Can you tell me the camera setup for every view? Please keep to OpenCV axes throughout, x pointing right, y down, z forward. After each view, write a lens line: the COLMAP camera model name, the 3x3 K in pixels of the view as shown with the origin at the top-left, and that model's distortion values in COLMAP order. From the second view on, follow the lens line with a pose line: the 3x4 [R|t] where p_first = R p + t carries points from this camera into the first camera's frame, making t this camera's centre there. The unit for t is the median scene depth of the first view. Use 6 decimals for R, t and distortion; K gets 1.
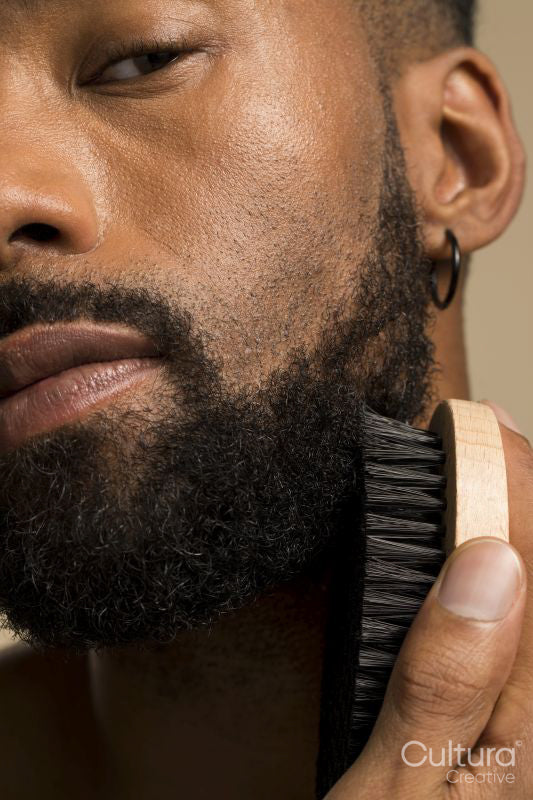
lens RADIAL K [[1205.3, 0, 266.5], [0, 1205.3, 400.0], [0, 0, 1]] dist [-0.407768, 2.392842]
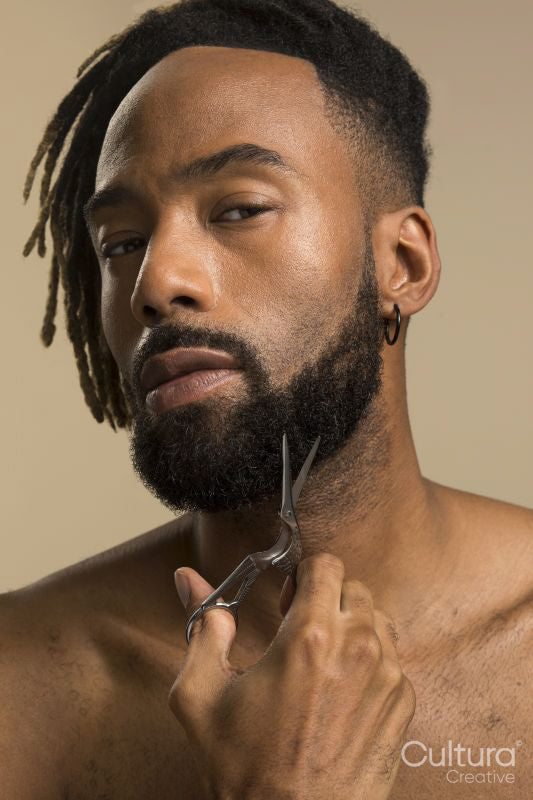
lens RADIAL K [[1205.3, 0, 266.5], [0, 1205.3, 400.0], [0, 0, 1]] dist [-0.407768, 2.392842]
pose [[0.995030, 0.099438, -0.005164, -0.023696], [-0.098394, 0.989887, 0.102192, -0.174631], [0.015274, -0.101176, 0.994751, -0.928852]]
